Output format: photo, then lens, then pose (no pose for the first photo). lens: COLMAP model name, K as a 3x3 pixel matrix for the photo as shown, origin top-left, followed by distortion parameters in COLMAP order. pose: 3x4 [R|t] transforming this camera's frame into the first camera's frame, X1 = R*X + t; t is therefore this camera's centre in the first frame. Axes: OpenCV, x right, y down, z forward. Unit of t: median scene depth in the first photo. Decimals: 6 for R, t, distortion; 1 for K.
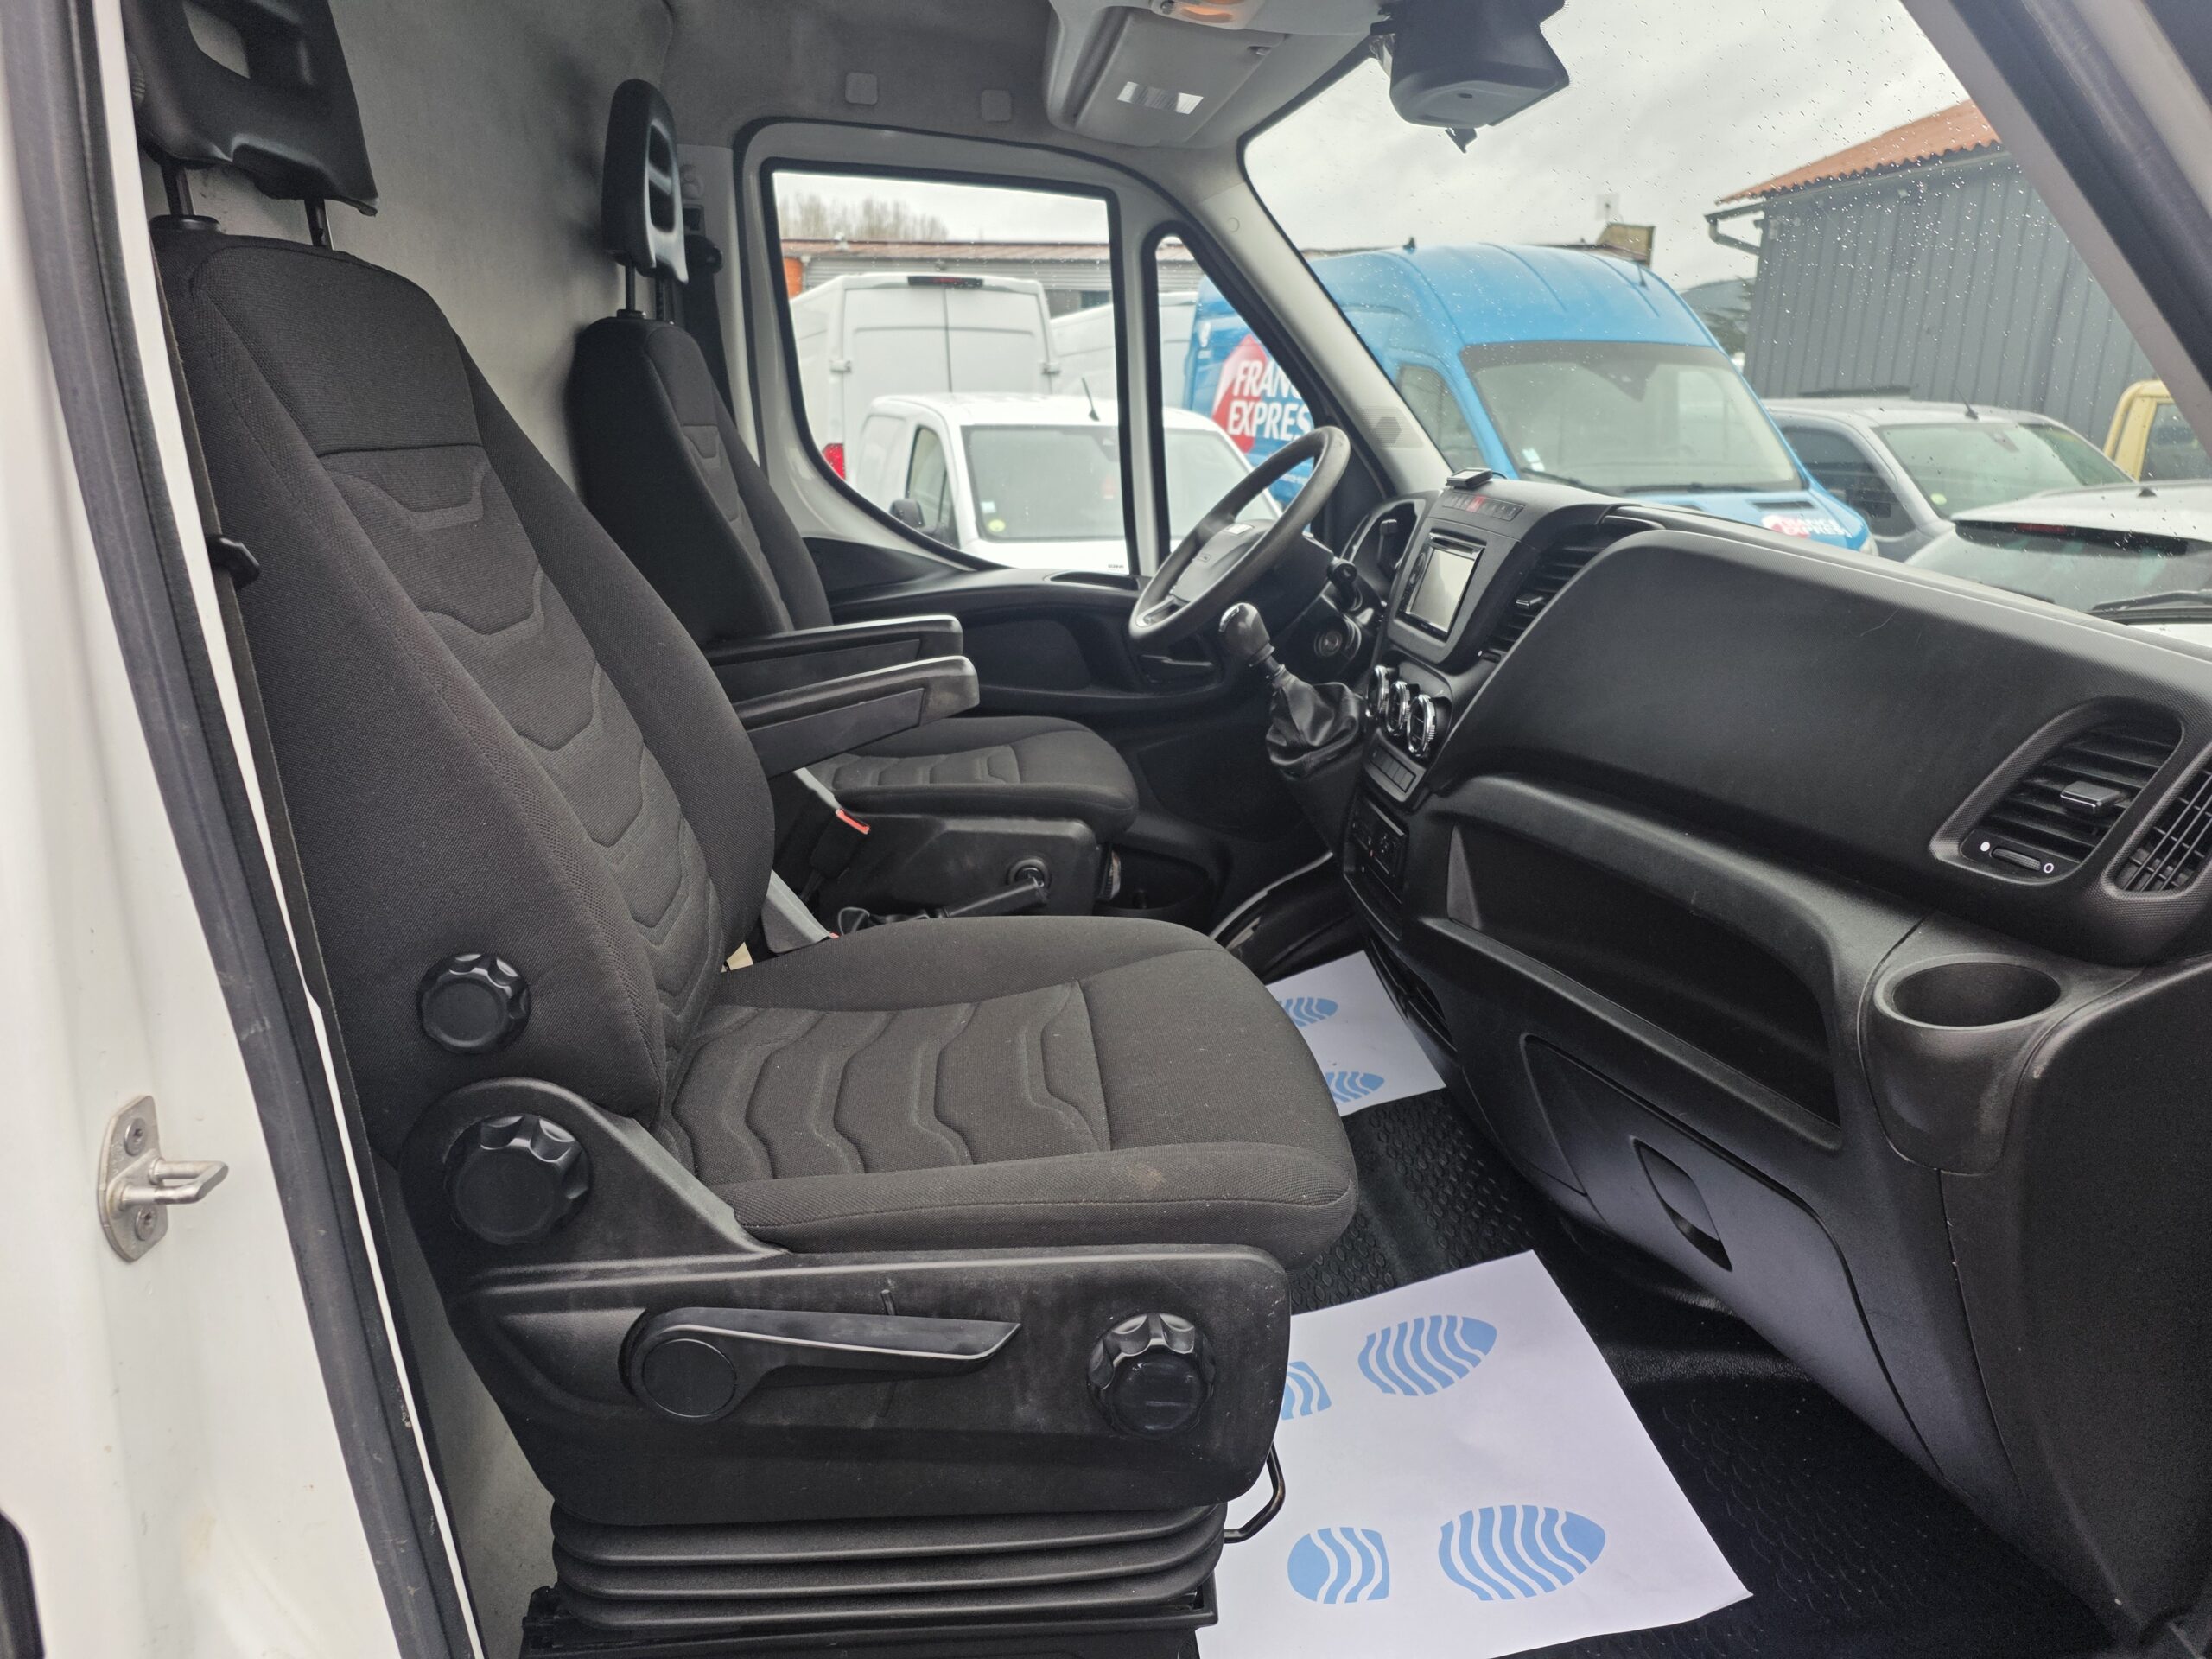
lens RADIAL K [[1482.5, 0, 1106.9], [0, 1482.5, 812.3], [0, 0, 1]] dist [0.118887, -0.157366]
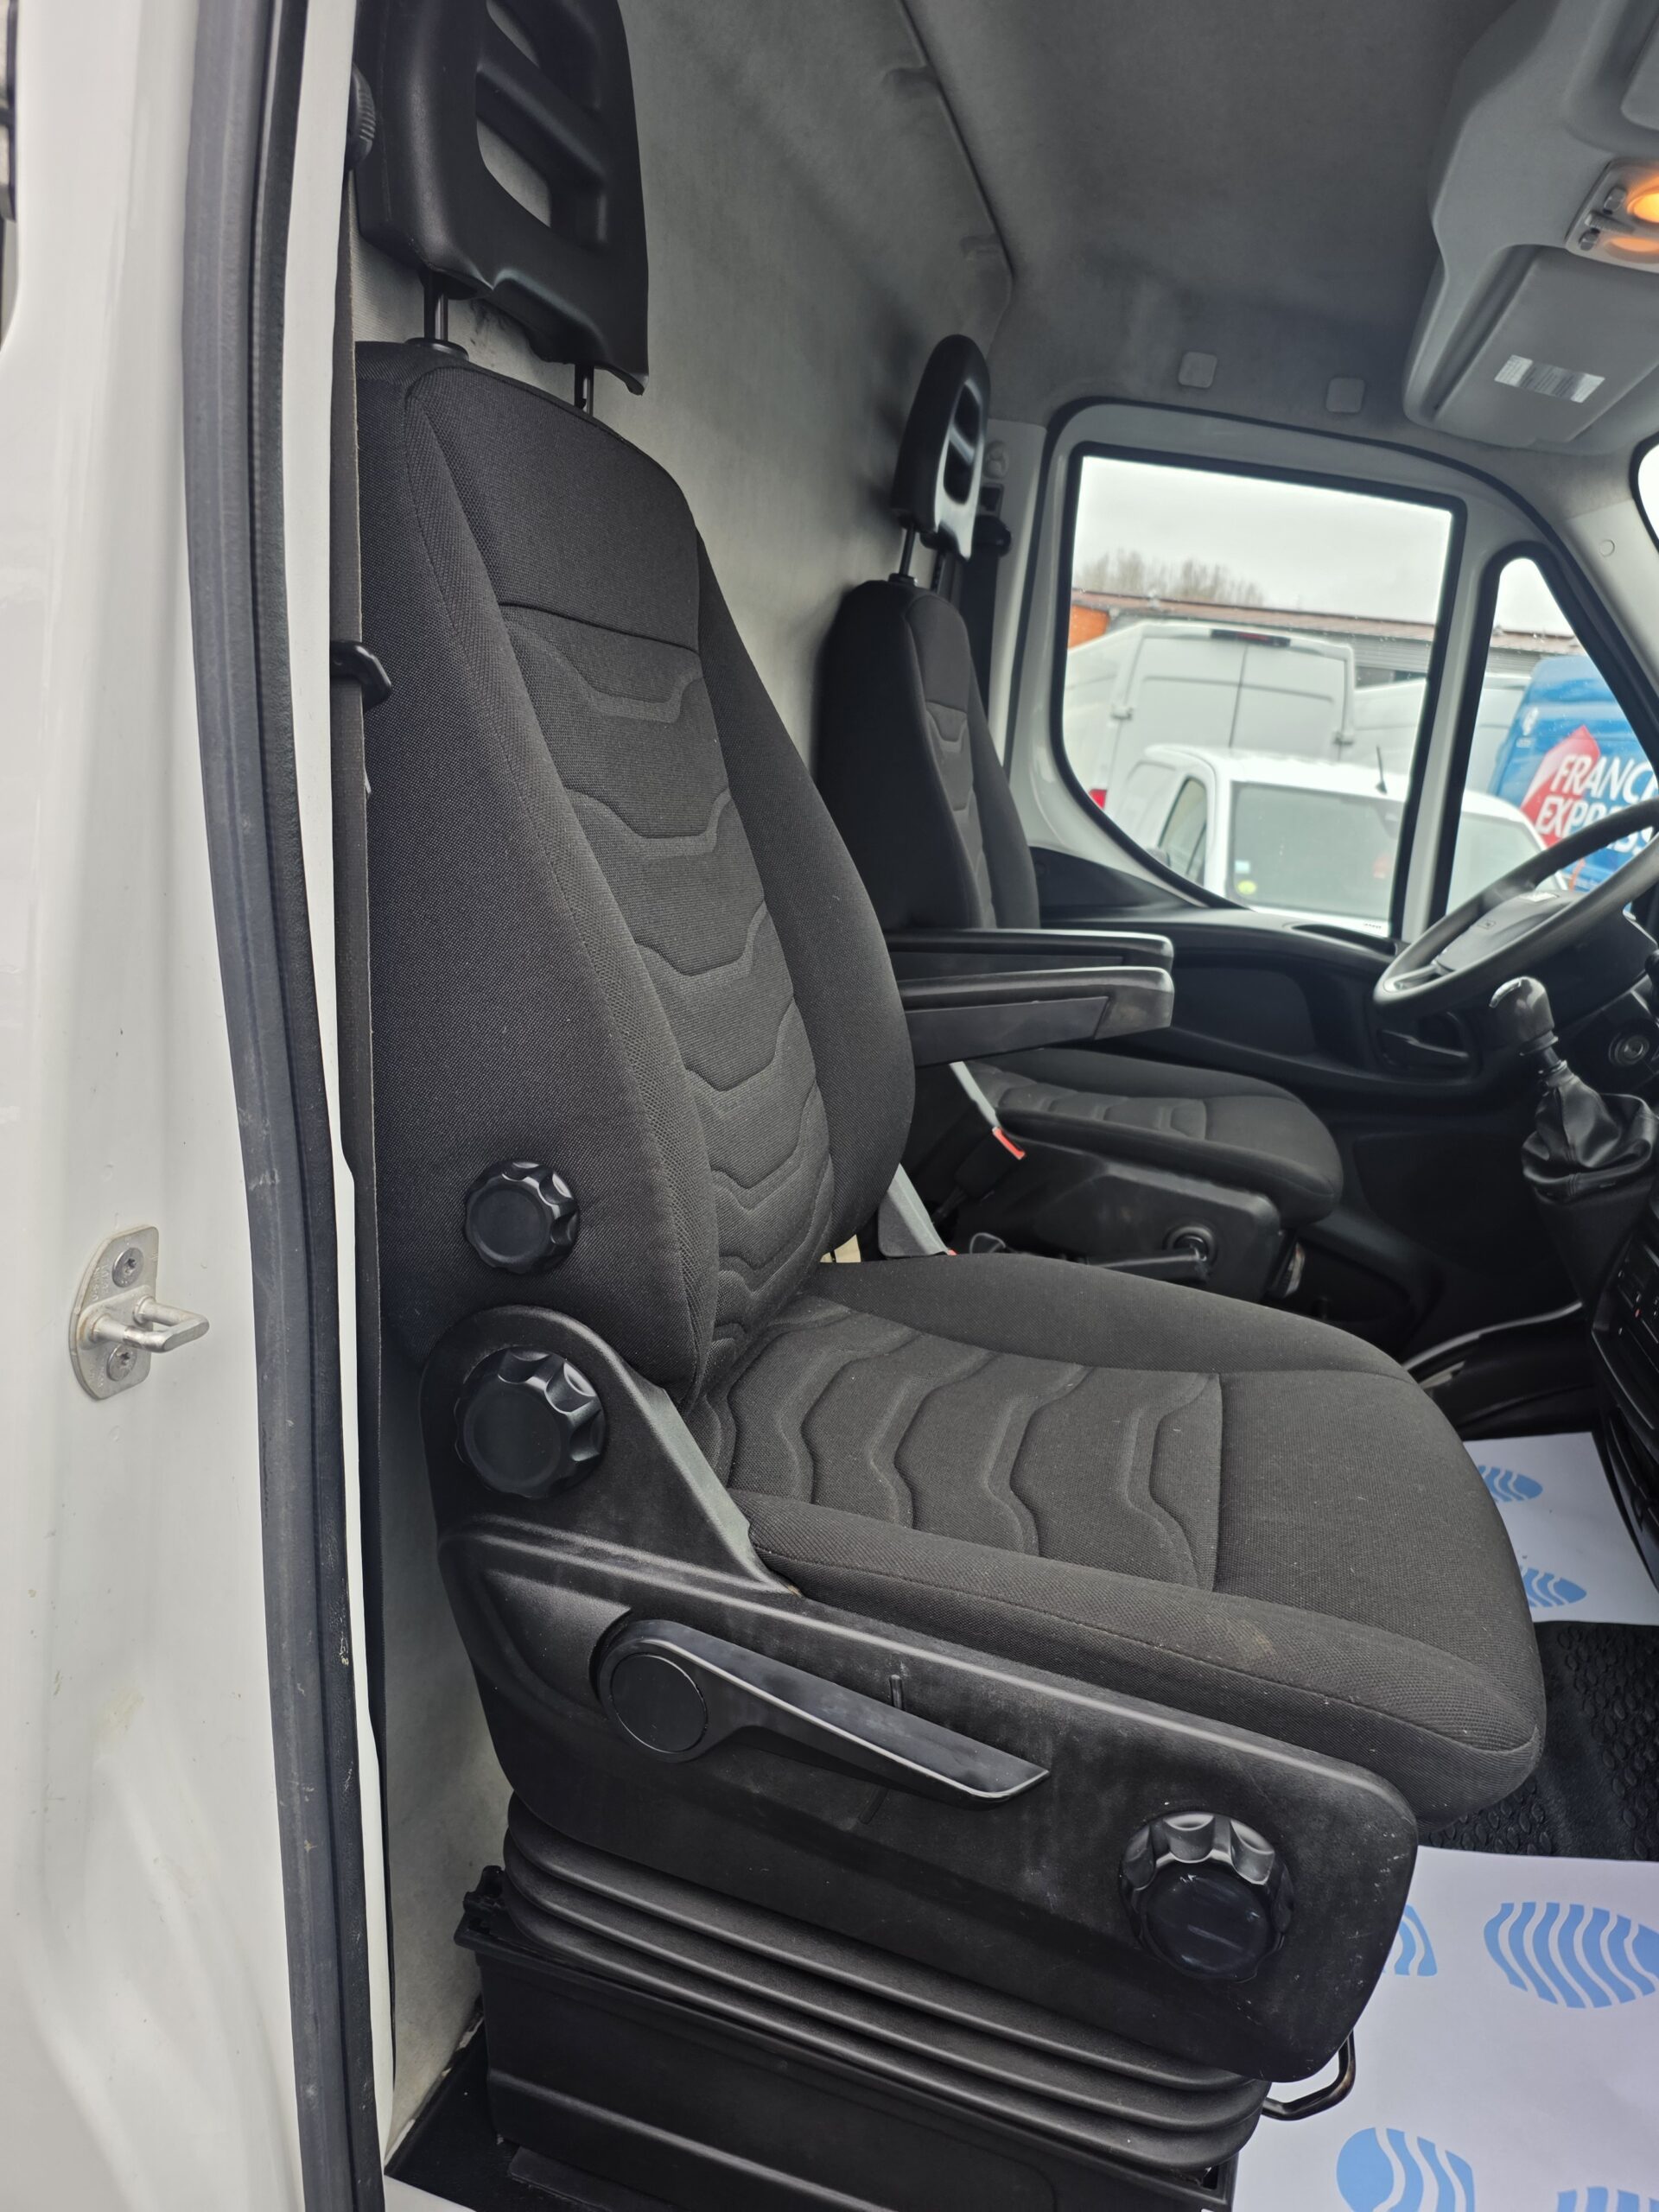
lens RADIAL K [[1482.5, 0, 836.9], [0, 1482.5, 1131.9], [0, 0, 1]] dist [0.118887, -0.157366]
pose [[0.931811, 0.200660, -0.302431, 0.007481], [-0.207987, 0.978098, 0.008134, 0.020305], [0.297440, 0.055322, 0.953136, 0.136145]]
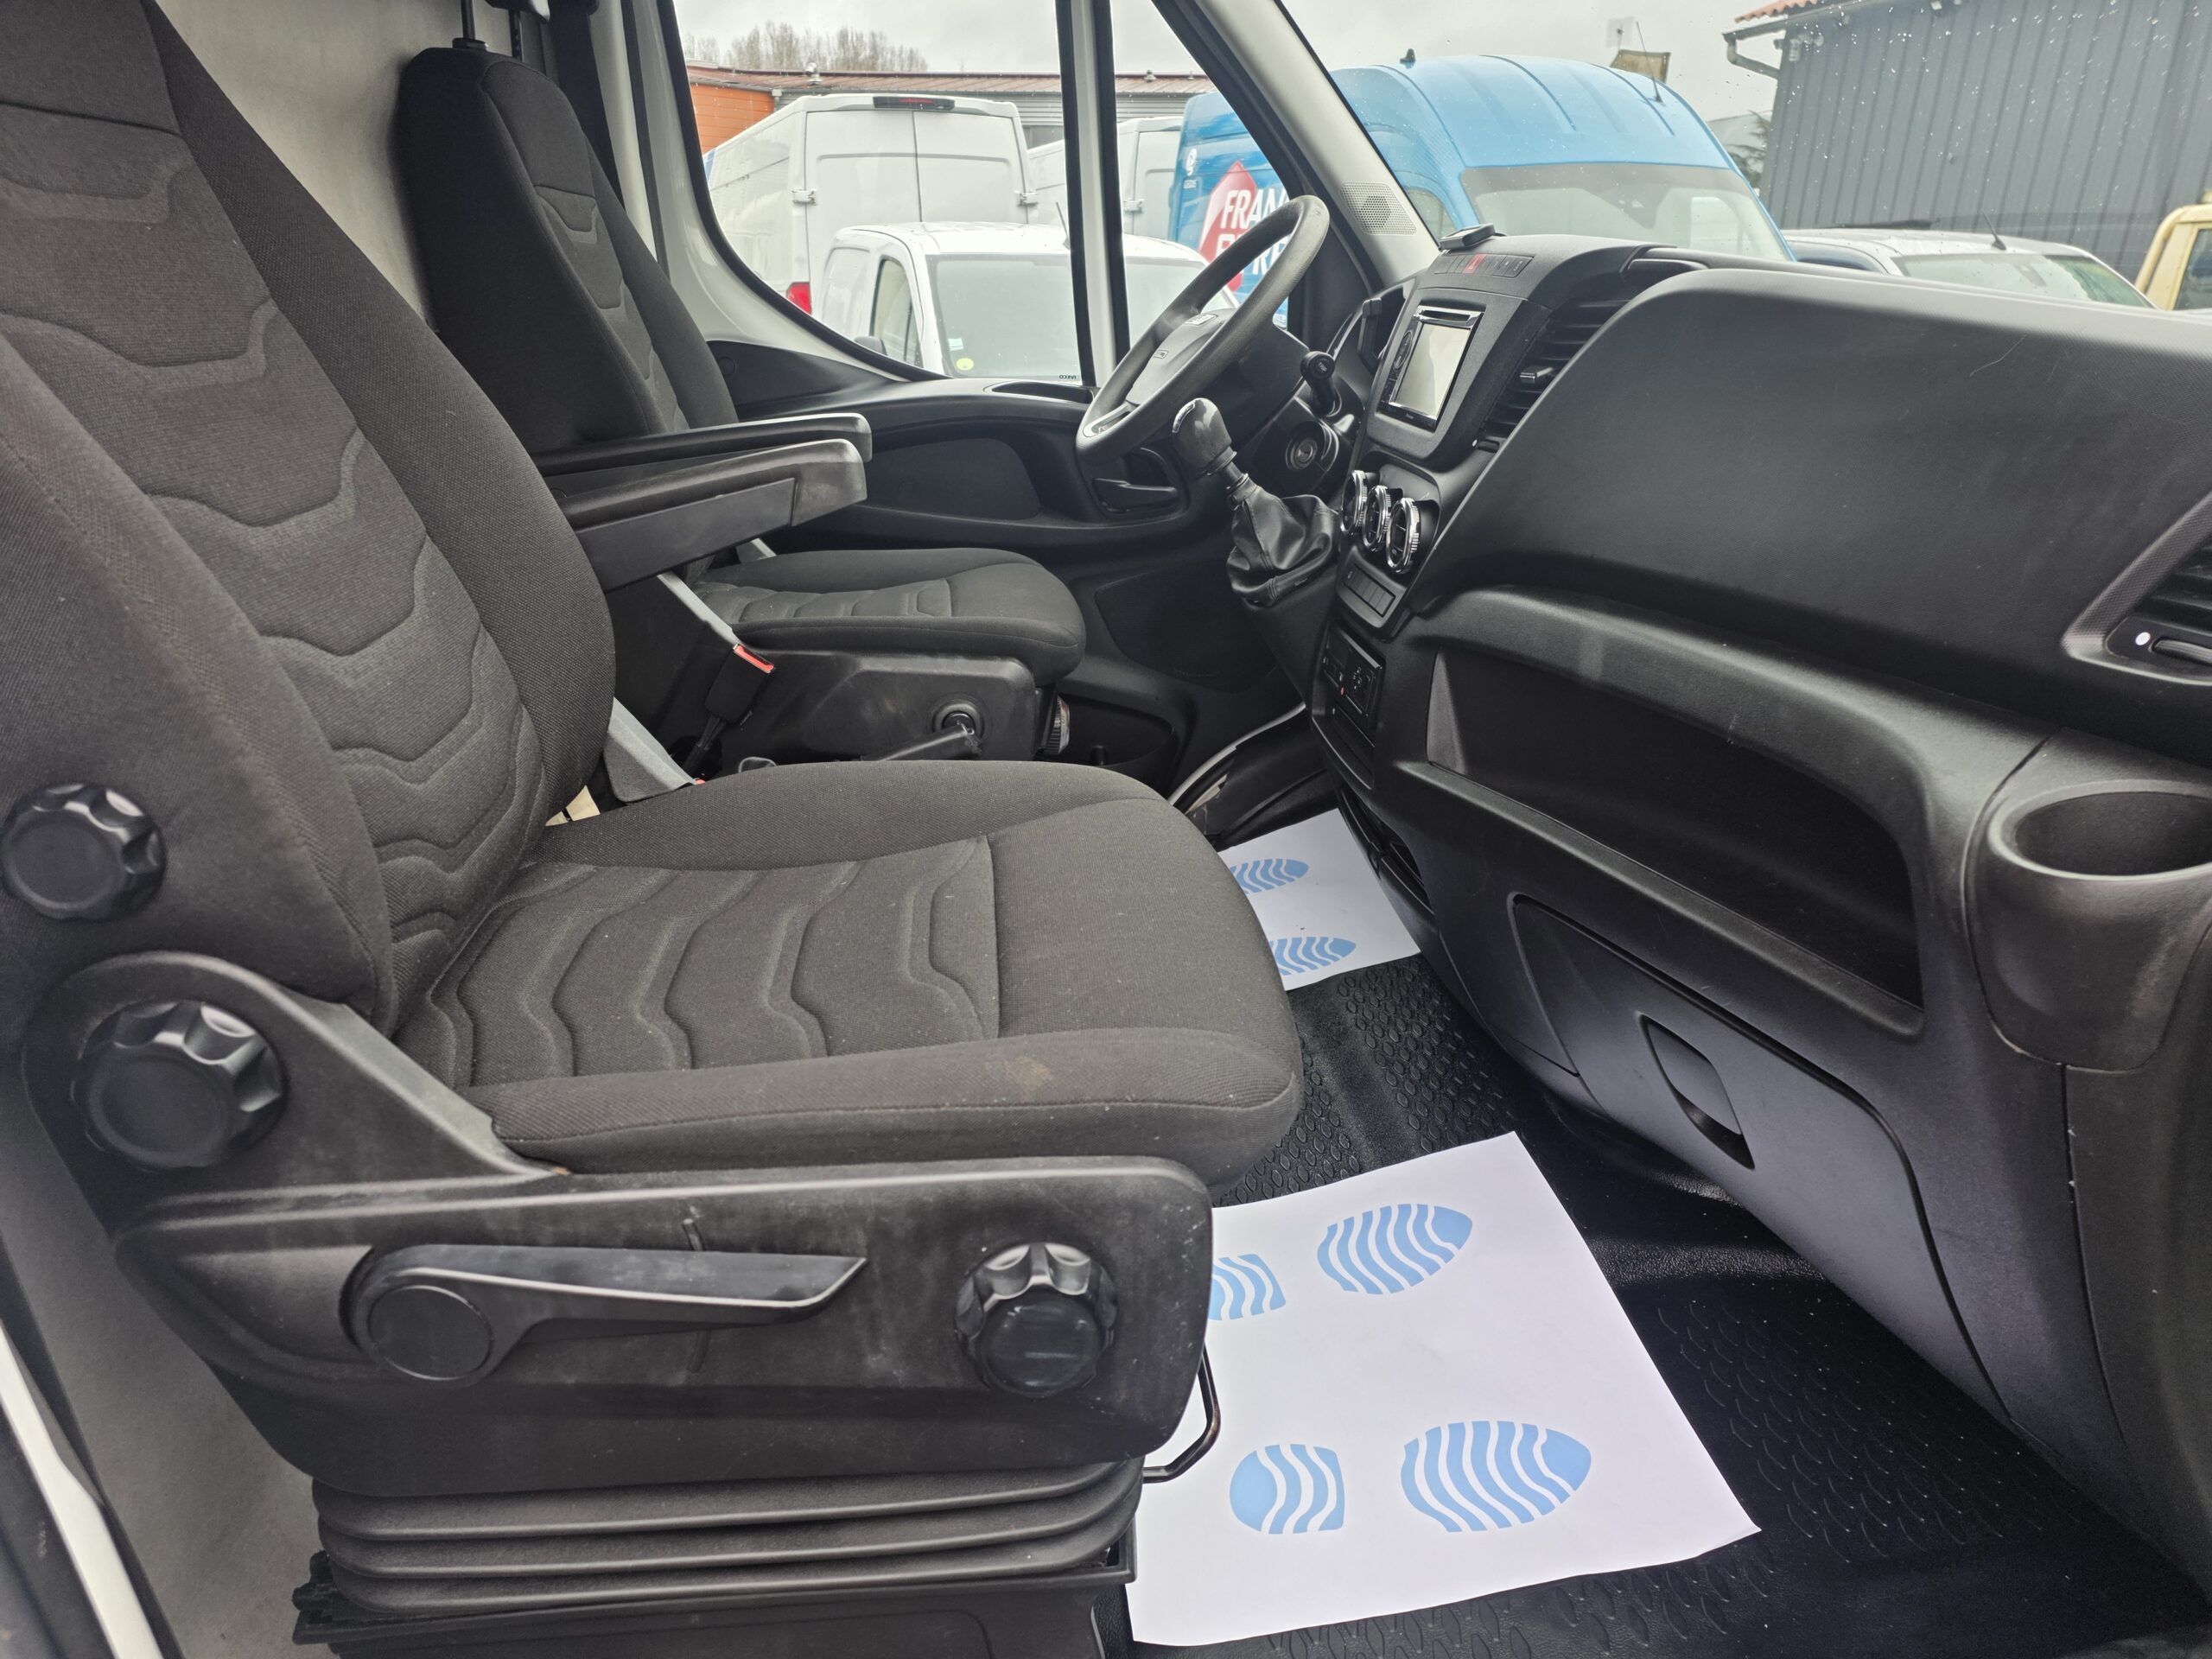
lens RADIAL K [[1460.1, 0, 1104.1], [0, 1460.1, 831.4], [0, 0, 1]] dist [0.115629, -0.122668]
pose [[0.999993, -0.002665, 0.002756, 0.046136], [0.002373, 0.994859, 0.101242, 0.029056], [-0.003011, -0.101235, 0.994858, 0.180770]]
